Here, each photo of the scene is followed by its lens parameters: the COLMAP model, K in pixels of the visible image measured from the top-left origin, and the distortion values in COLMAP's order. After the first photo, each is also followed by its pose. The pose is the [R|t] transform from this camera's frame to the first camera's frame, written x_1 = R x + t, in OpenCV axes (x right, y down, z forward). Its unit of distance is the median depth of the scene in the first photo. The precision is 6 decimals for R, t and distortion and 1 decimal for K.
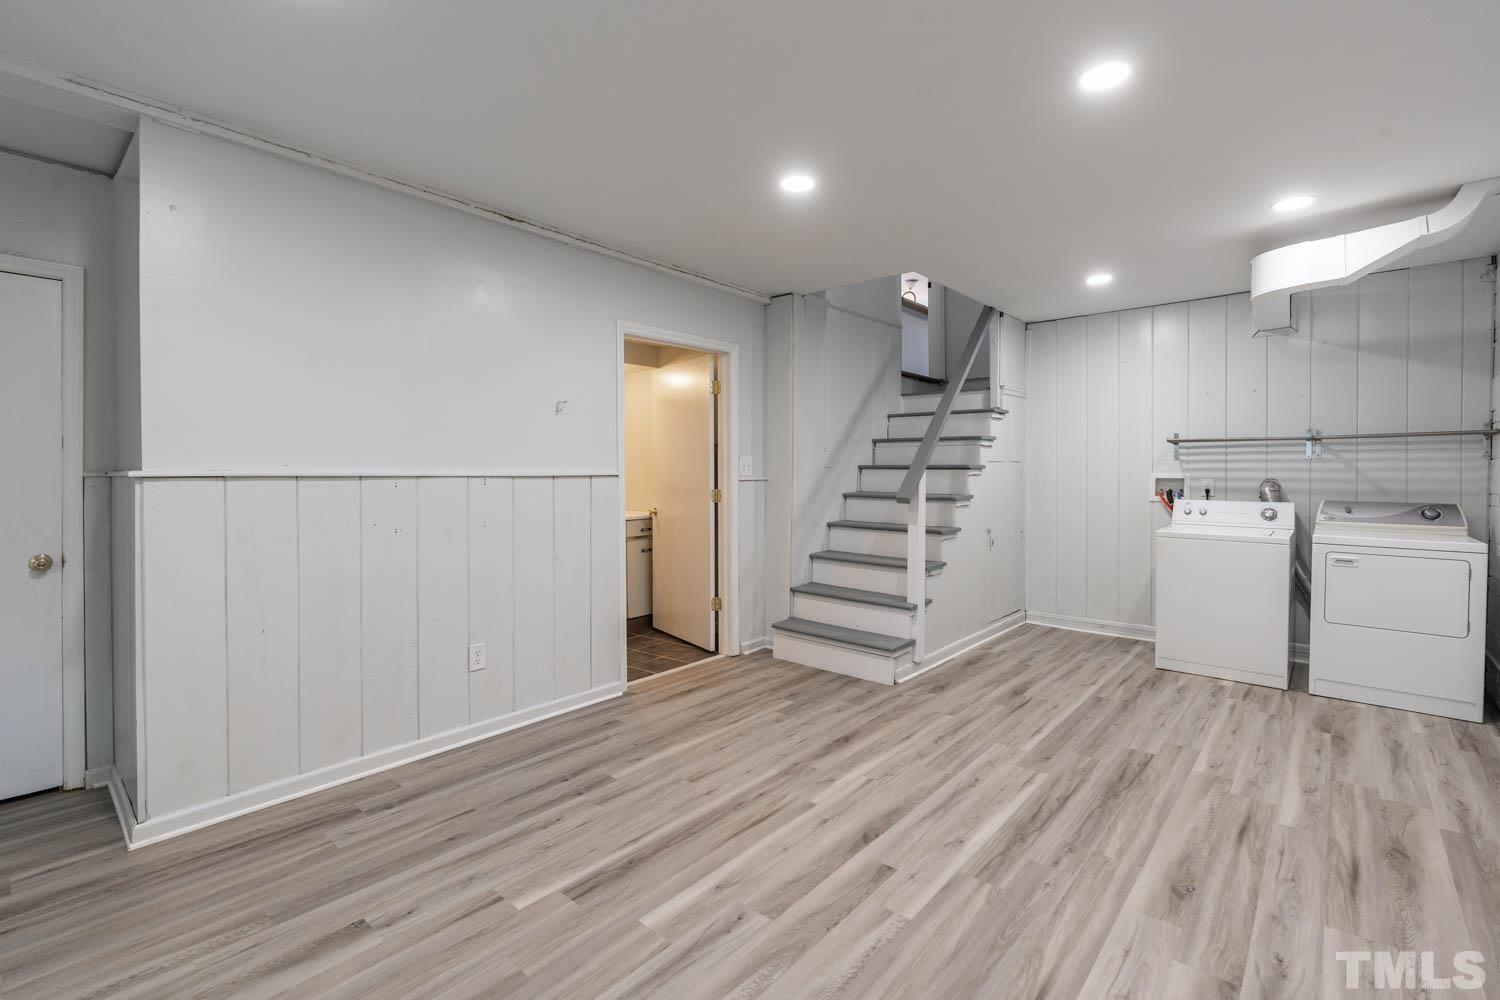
lens RADIAL K [[667.7, 0, 750.4], [0, 667.7, 487.0], [0, 0, 1]] dist [-0.010455, 0.002015]
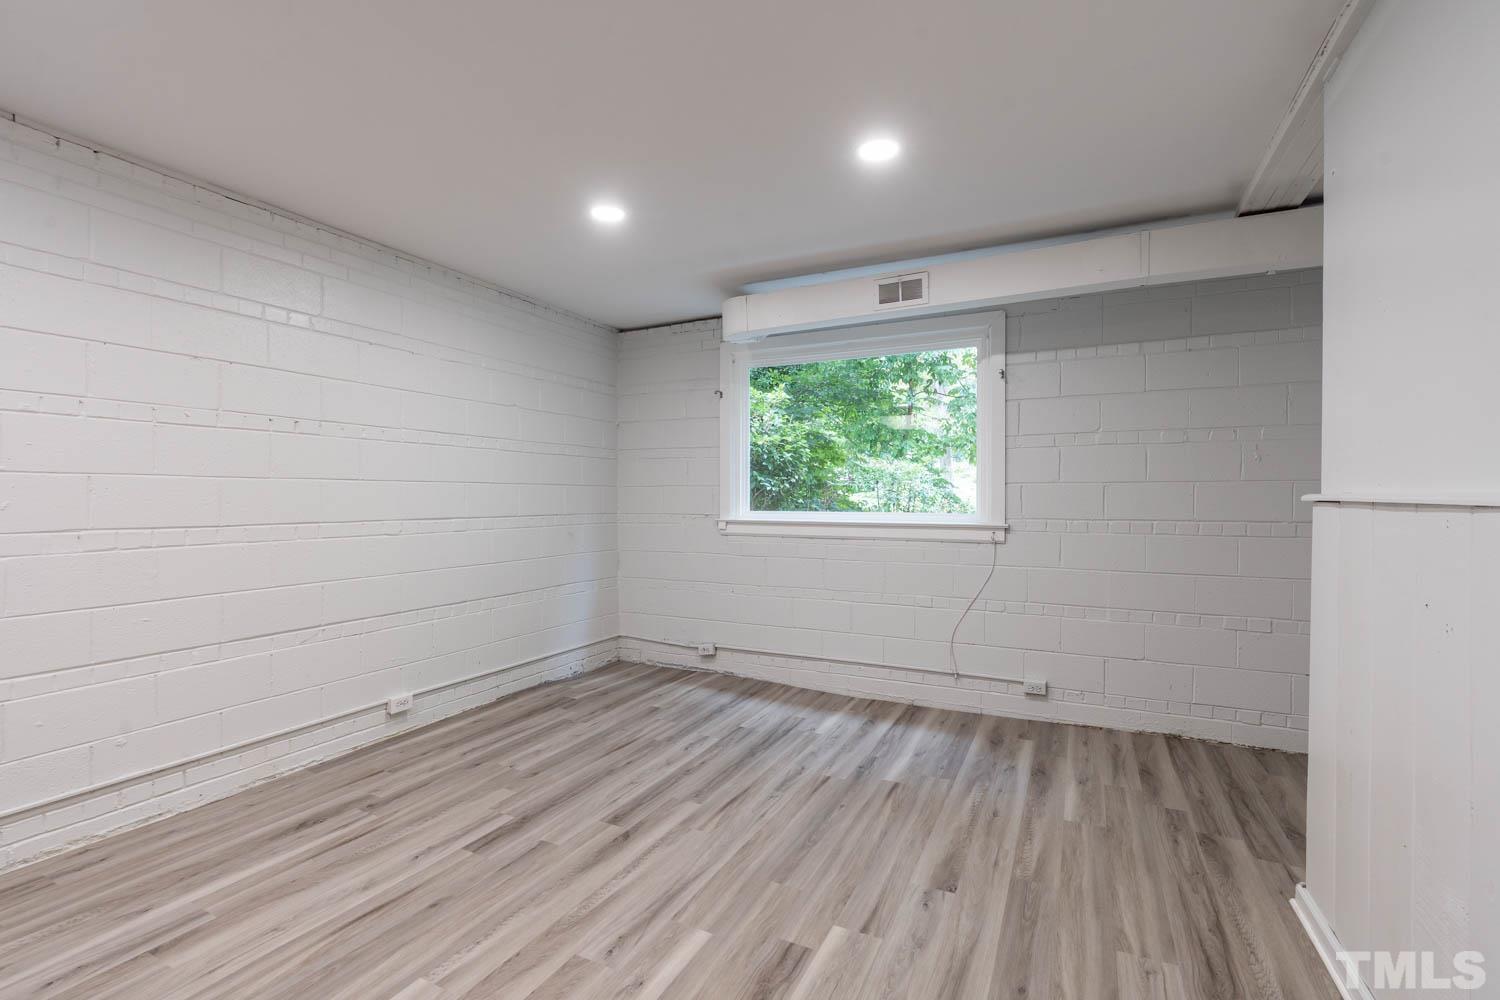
lens RADIAL K [[667.7, 0, 757.5], [0, 667.7, 497.2], [0, 0, 1]] dist [-0.010455, 0.002015]
pose [[-0.962811, -0.001558, -0.270172, 0.040086], [-0.008588, 0.999655, 0.024842, -0.042384], [0.270040, 0.026238, -0.962492, 1.951891]]
